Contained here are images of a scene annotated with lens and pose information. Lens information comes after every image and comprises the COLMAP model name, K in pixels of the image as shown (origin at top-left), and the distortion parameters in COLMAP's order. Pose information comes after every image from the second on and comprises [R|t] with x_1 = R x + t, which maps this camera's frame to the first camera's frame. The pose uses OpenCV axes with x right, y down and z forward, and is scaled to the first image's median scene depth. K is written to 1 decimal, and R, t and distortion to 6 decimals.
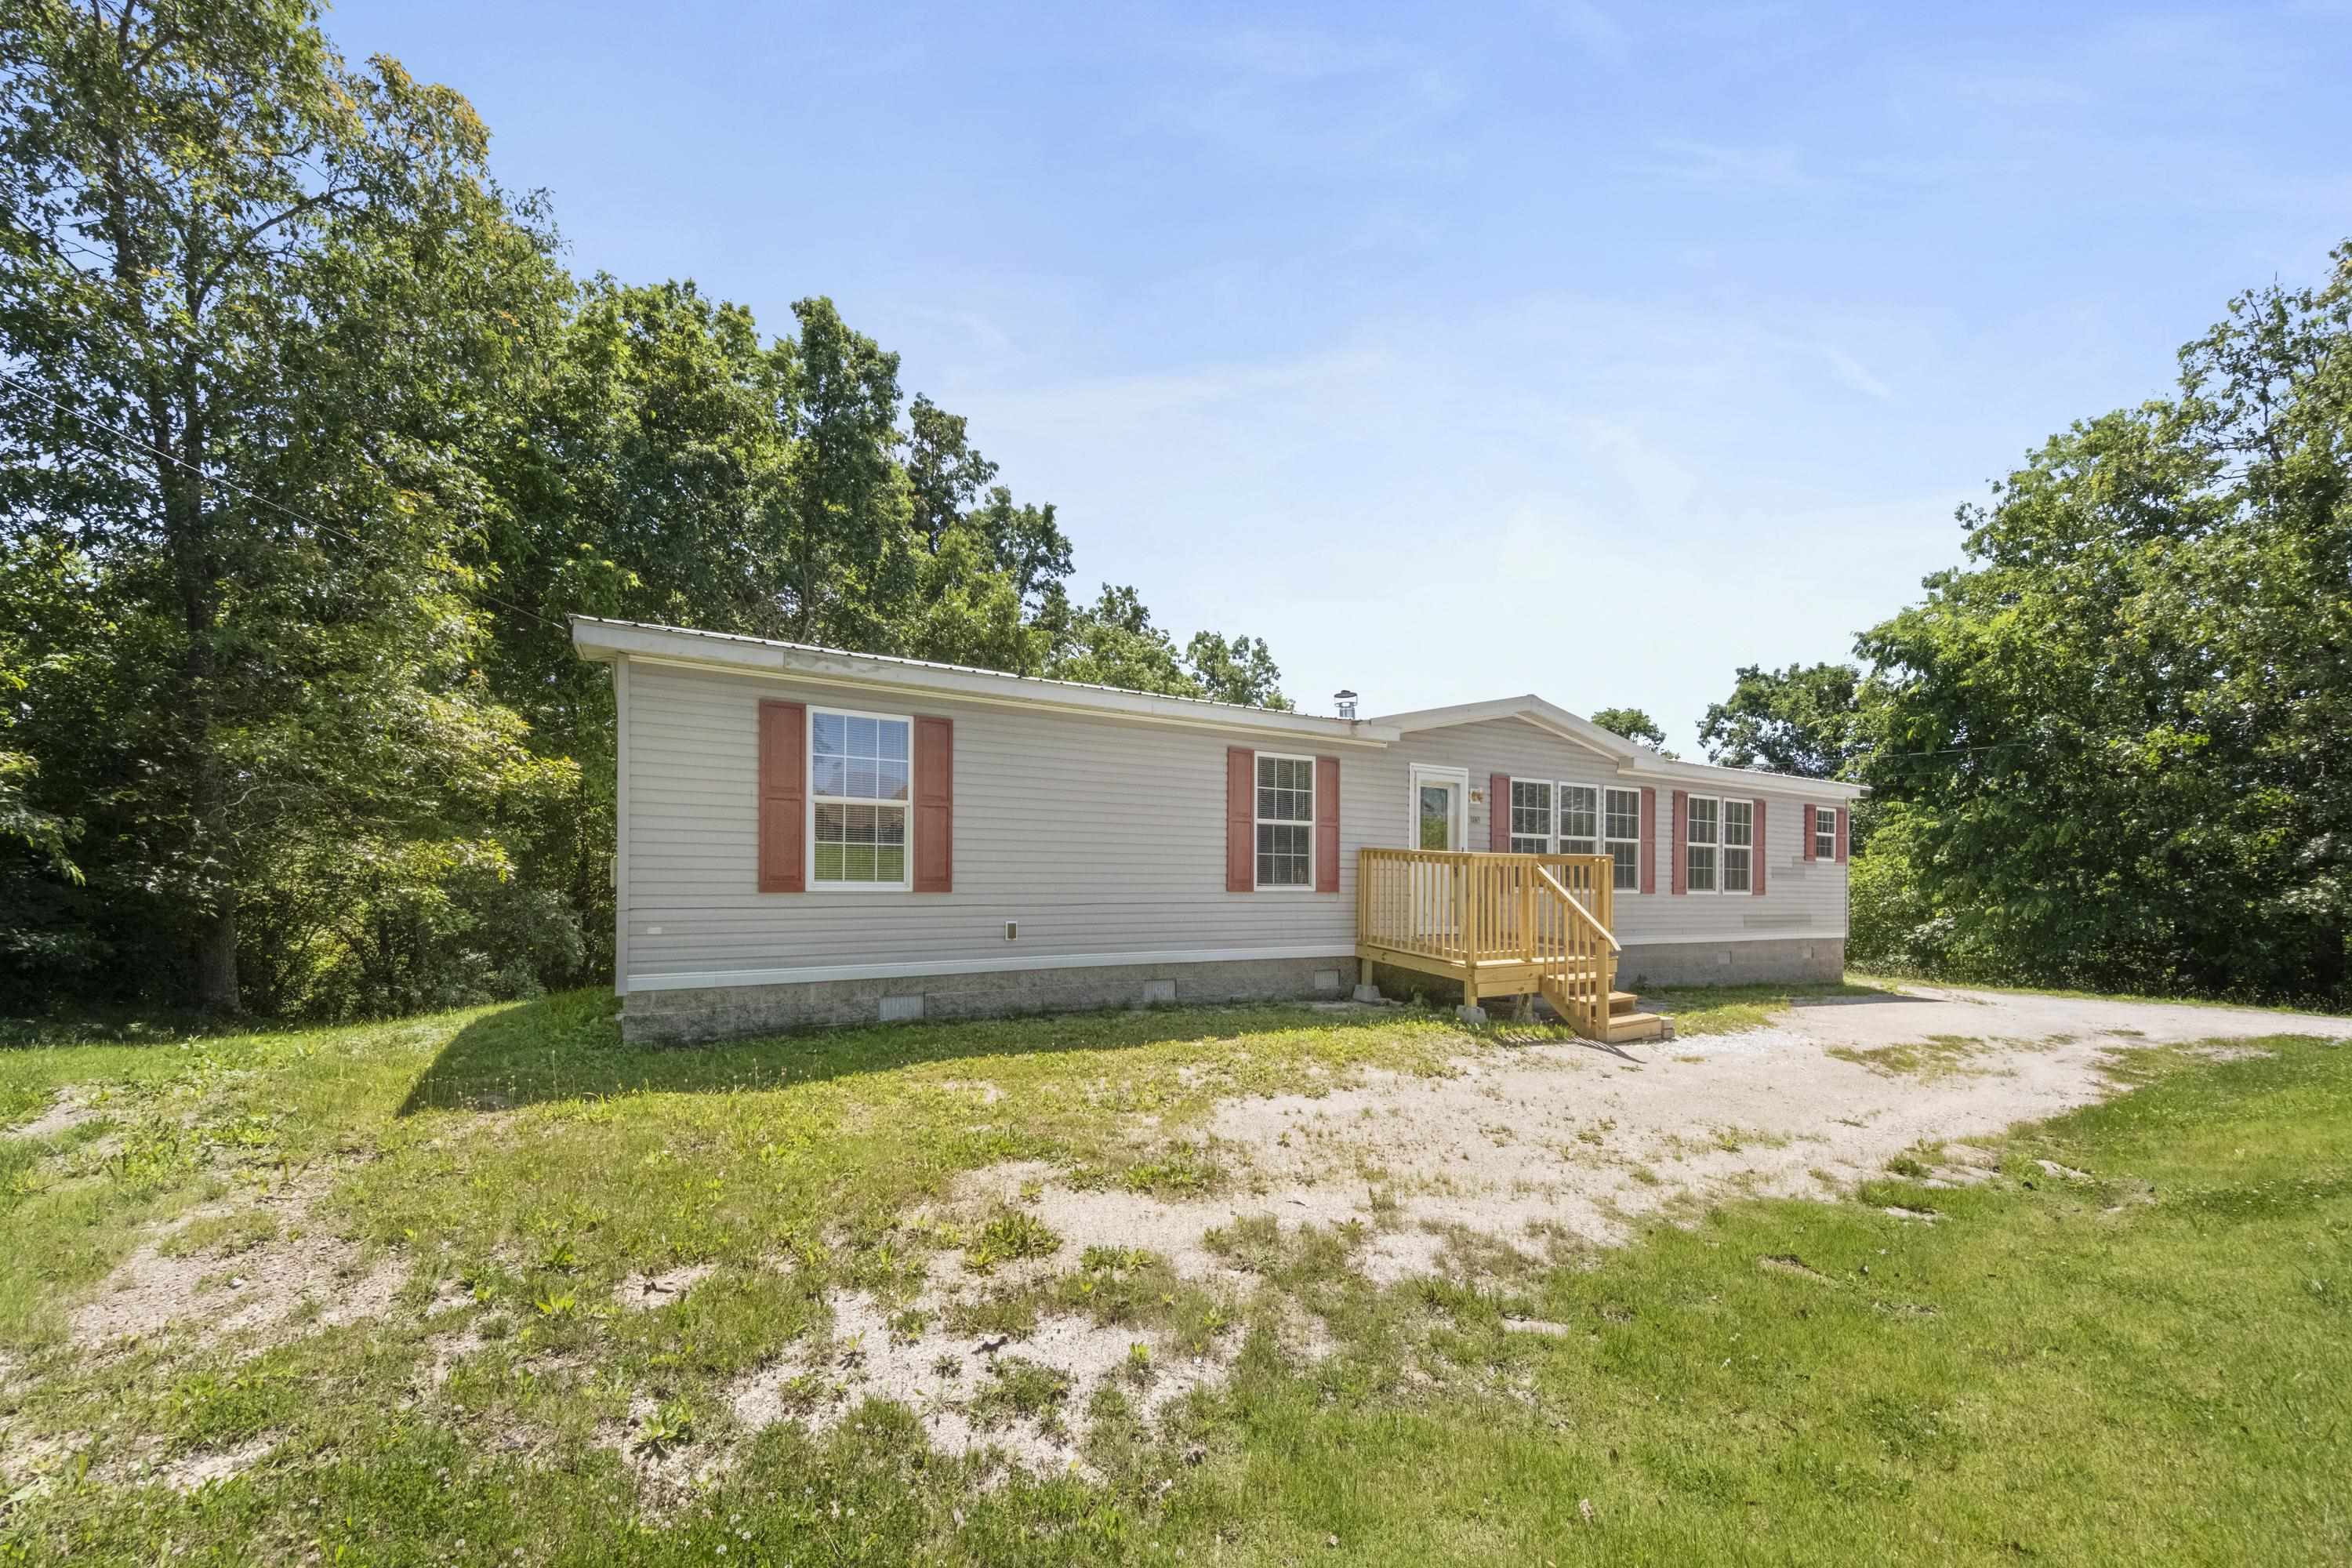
lens RADIAL K [[804.4, 0, 1170.4], [0, 804.4, 771.7], [0, 0, 1]] dist [0.056725, -0.027256]
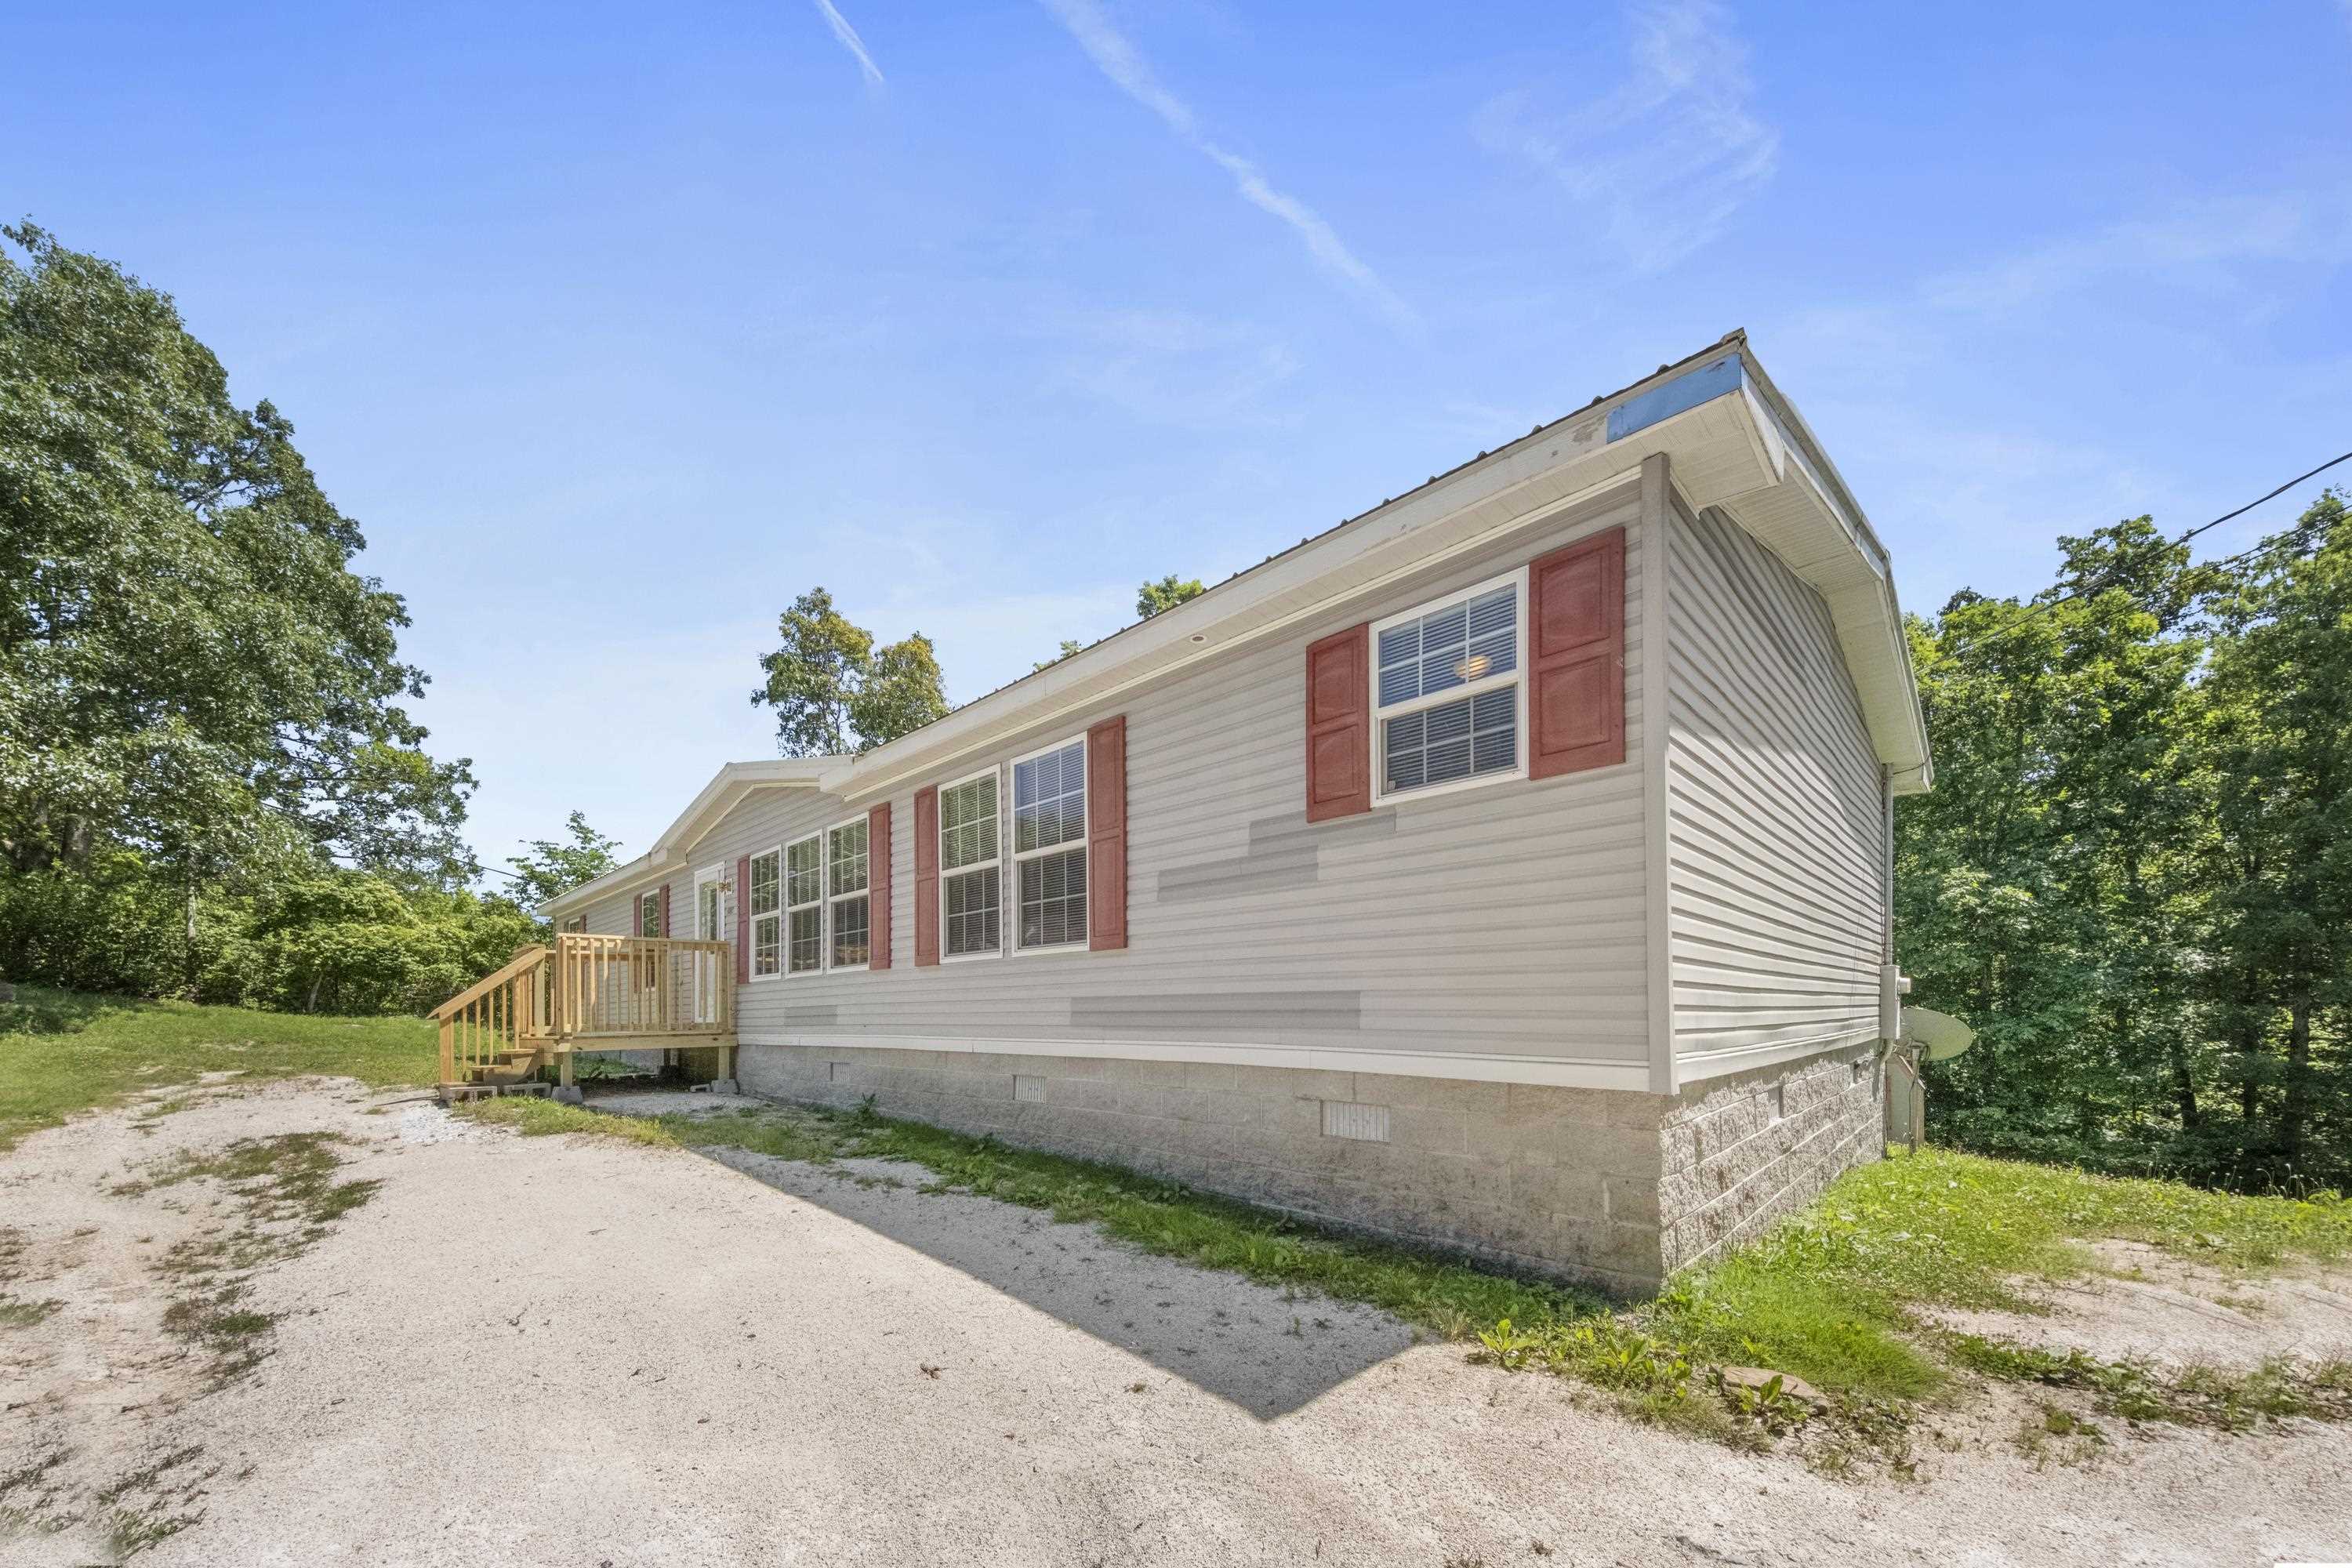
lens RADIAL K [[804.4, 0, 1170.4], [0, 804.4, 771.7], [0, 0, 1]] dist [0.056725, -0.027256]
pose [[0.272487, -0.217799, -0.937184, 1.211292], [0.229742, 0.960596, -0.156442, 0.142895], [0.934328, -0.172682, 0.311788, 0.974543]]
